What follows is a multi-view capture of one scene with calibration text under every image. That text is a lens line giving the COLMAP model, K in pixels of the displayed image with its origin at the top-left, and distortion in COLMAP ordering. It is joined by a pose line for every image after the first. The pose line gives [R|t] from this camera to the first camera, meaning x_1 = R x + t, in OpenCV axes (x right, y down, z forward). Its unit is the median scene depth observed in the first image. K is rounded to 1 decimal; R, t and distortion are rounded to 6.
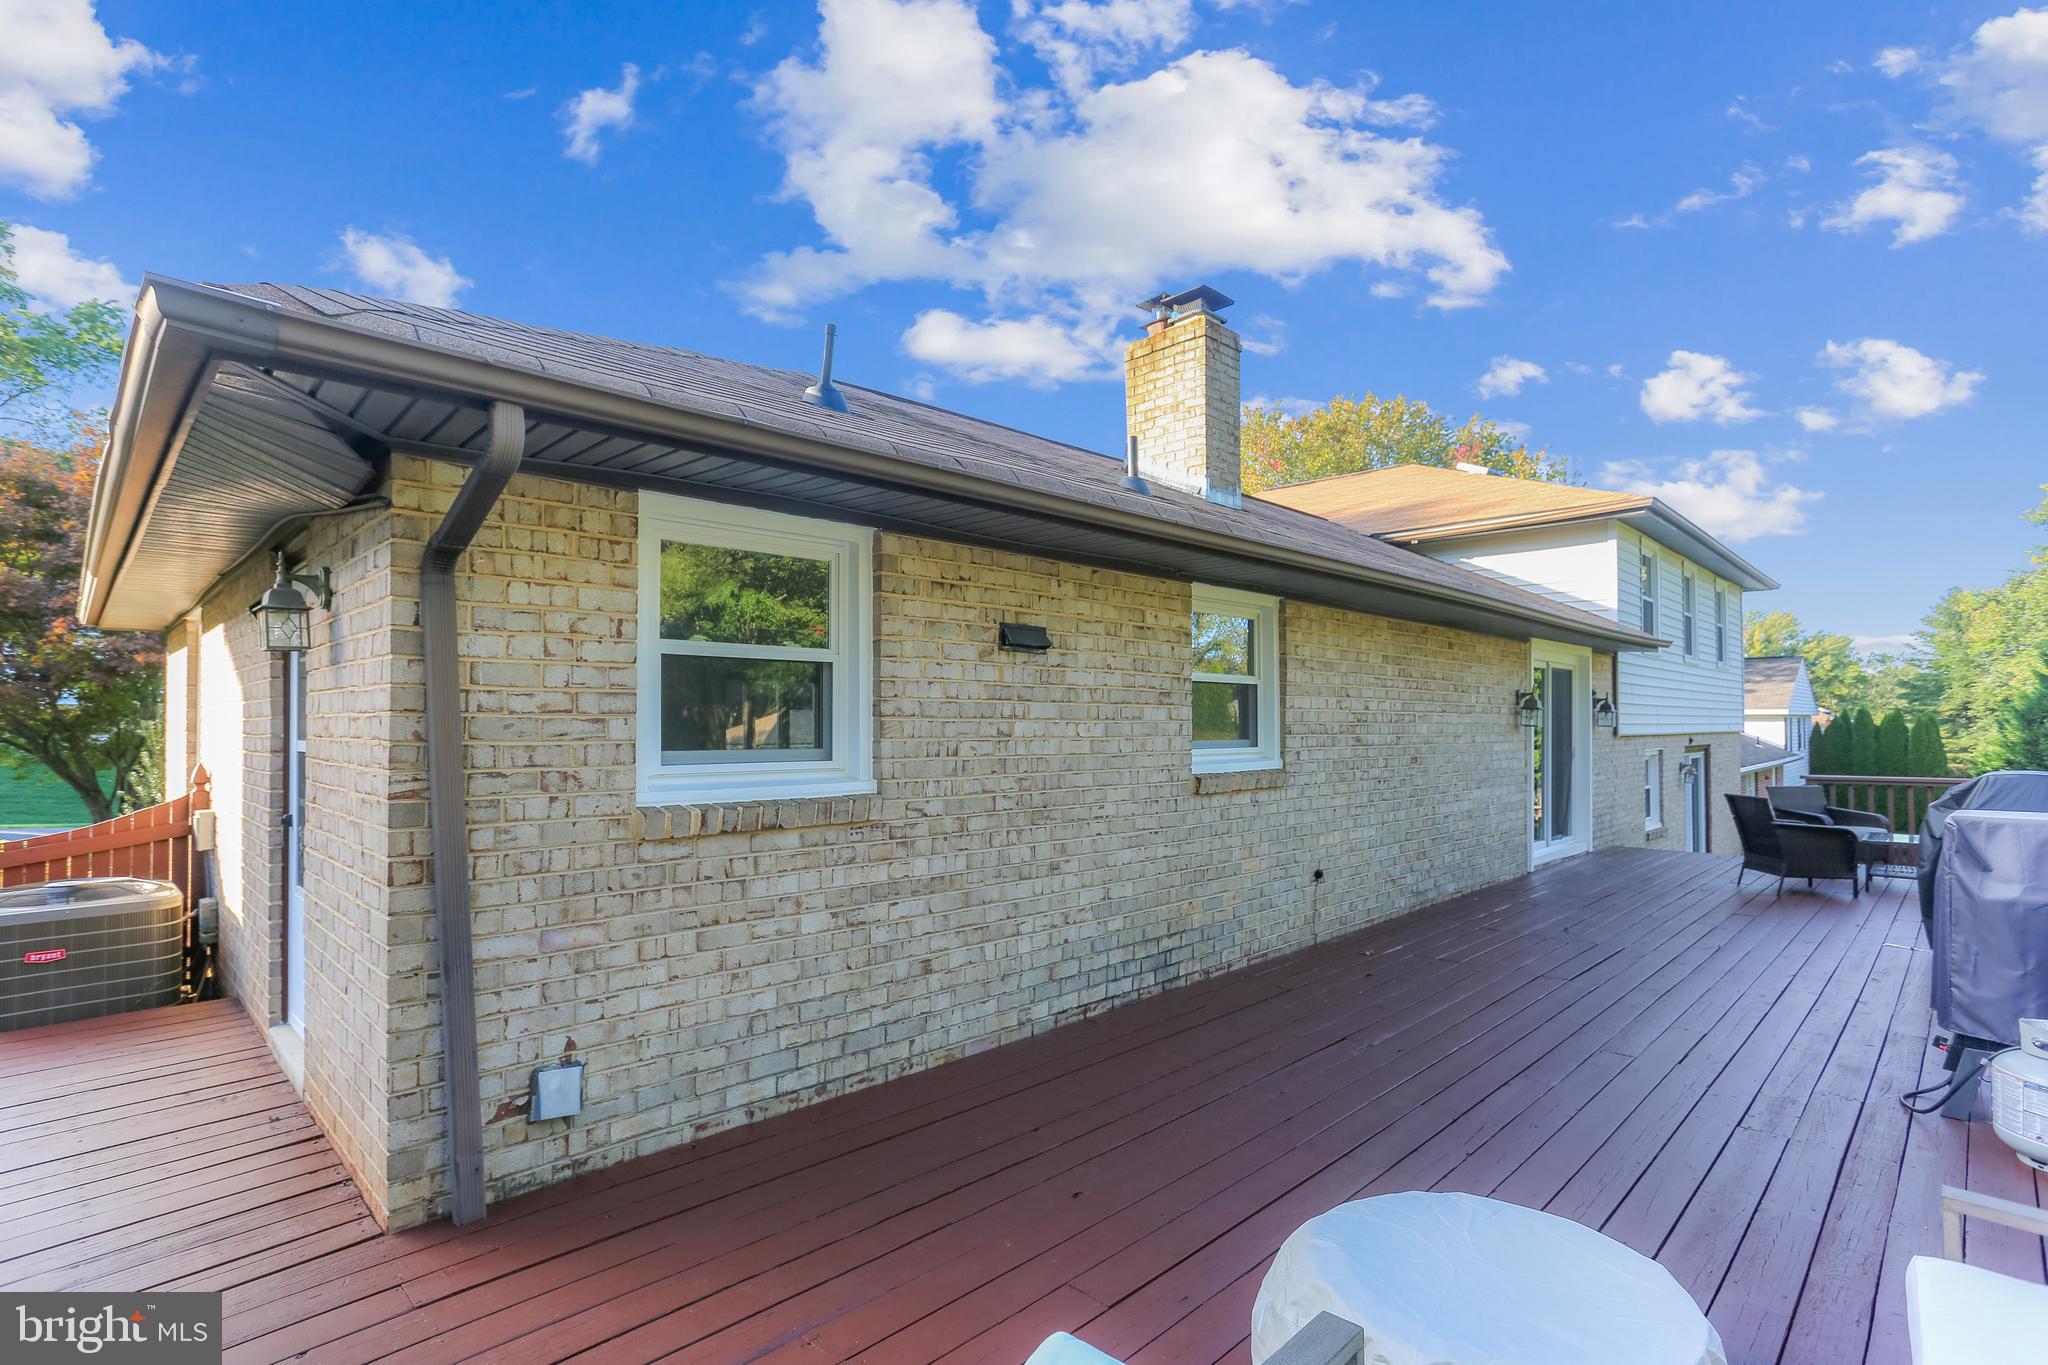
lens RADIAL K [[992.4, 0, 1019.2], [0, 992.4, 722.6], [0, 0, 1]] dist [-0.045928, 0.001085]
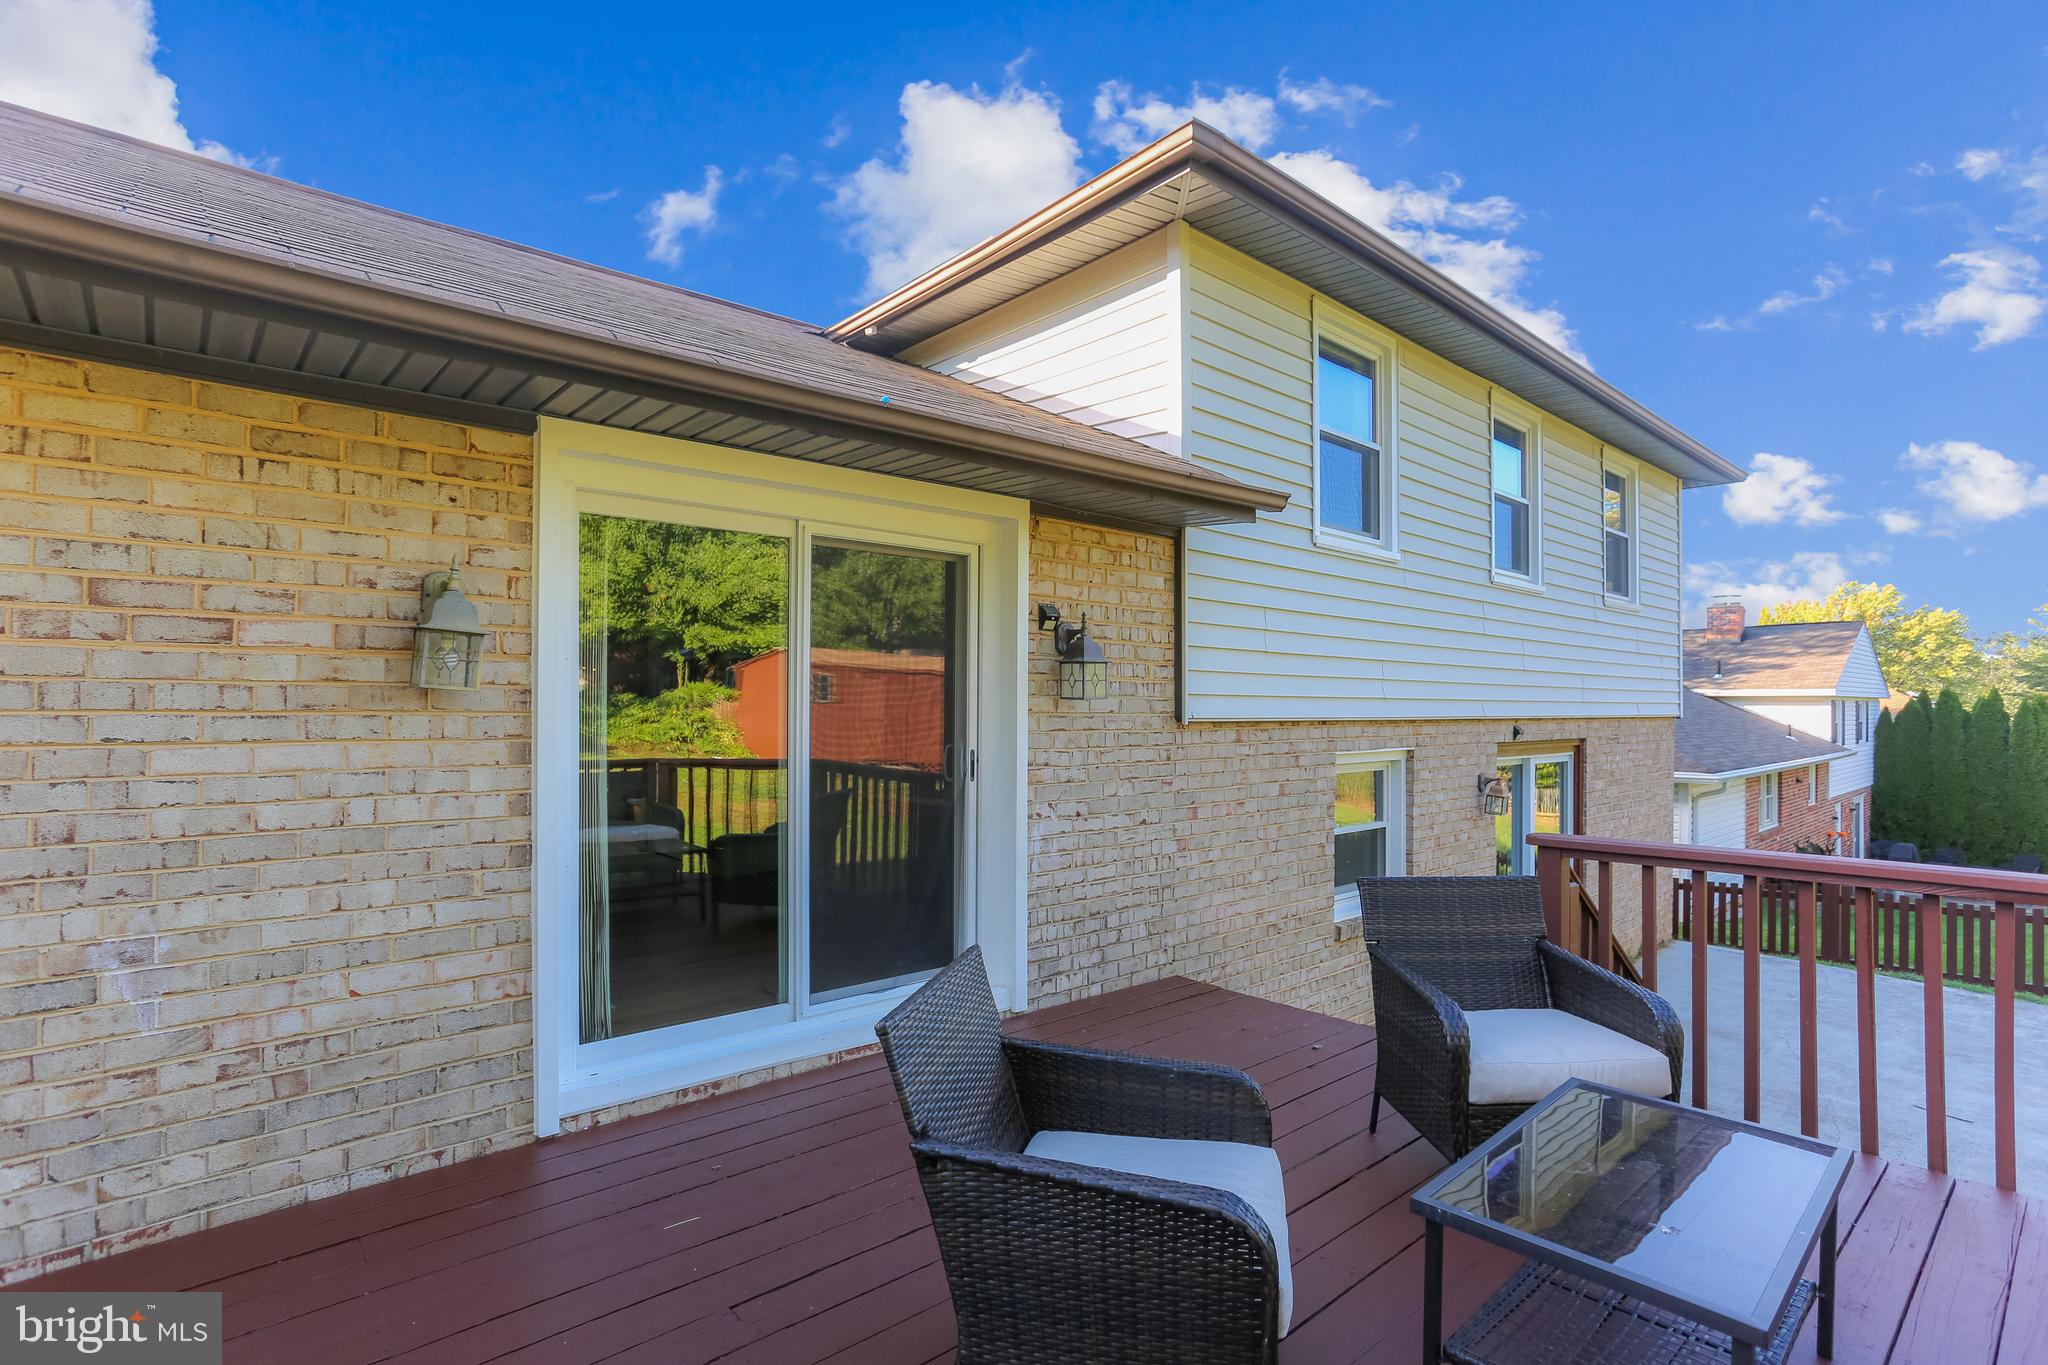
lens RADIAL K [[1007.4, 0, 1096.0], [0, 1007.4, 707.0], [0, 0, 1]] dist [-0.059384, 0.028503]
pose [[0.999812, 0.008282, -0.017515, 1.362327], [-0.008218, 0.999959, 0.003688, 0.012641], [0.017545, -0.003544, 0.999840, 1.301693]]
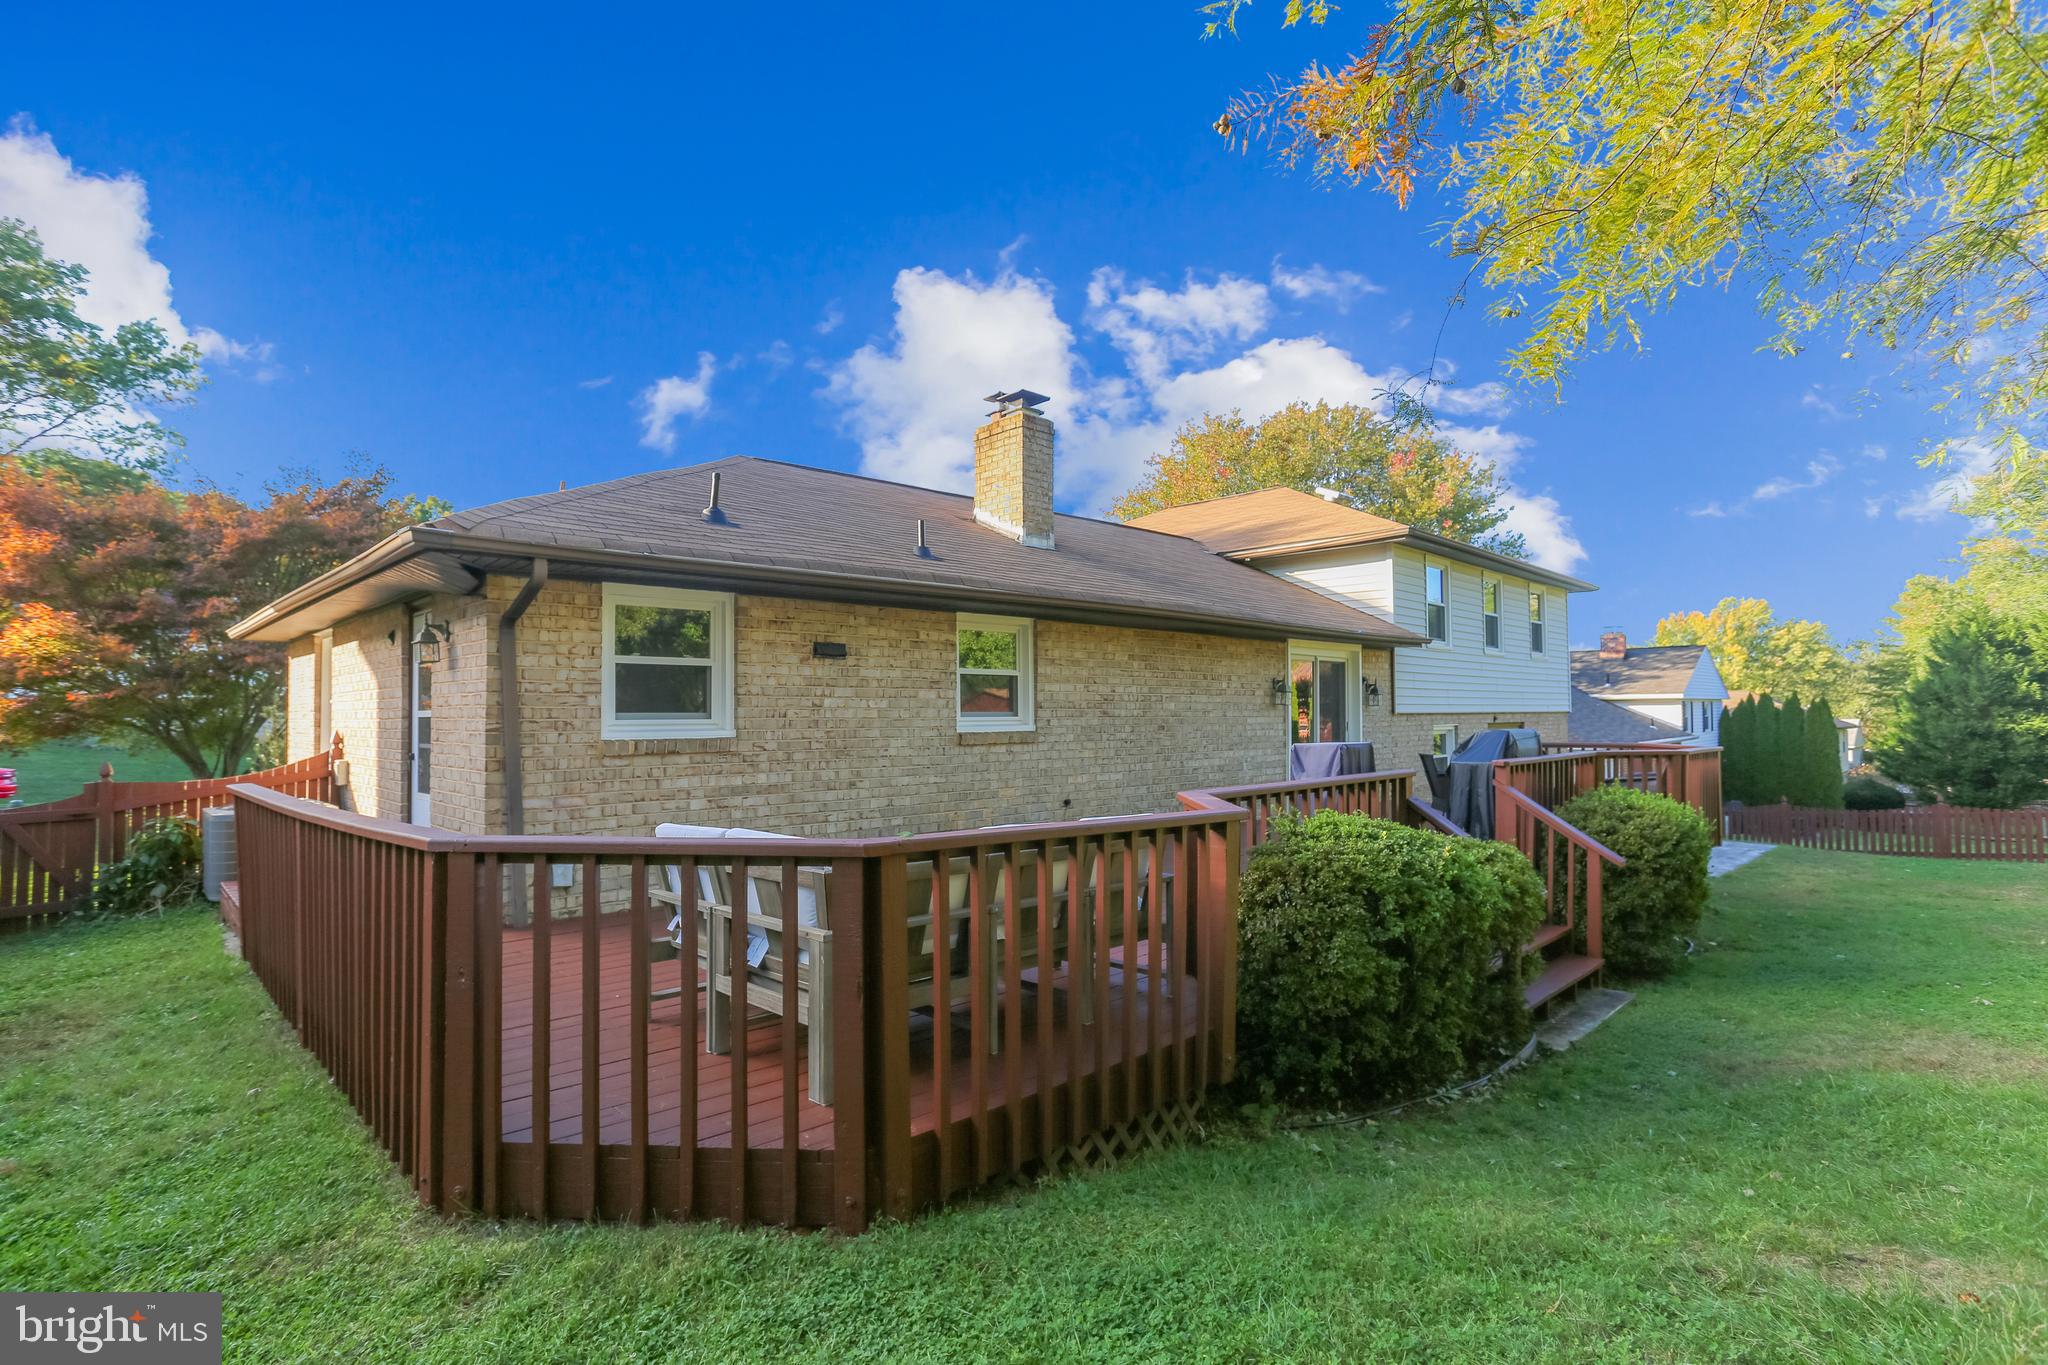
lens RADIAL K [[1008.2, 0, 1030.4], [0, 1008.2, 702.9], [0, 0, 1]] dist [-0.059562, 0.000473]
pose [[0.999974, -0.005392, -0.004703, 0.340493], [0.005344, 0.999934, -0.010155, 0.024792], [0.004758, 0.010130, 0.999937, -0.706756]]
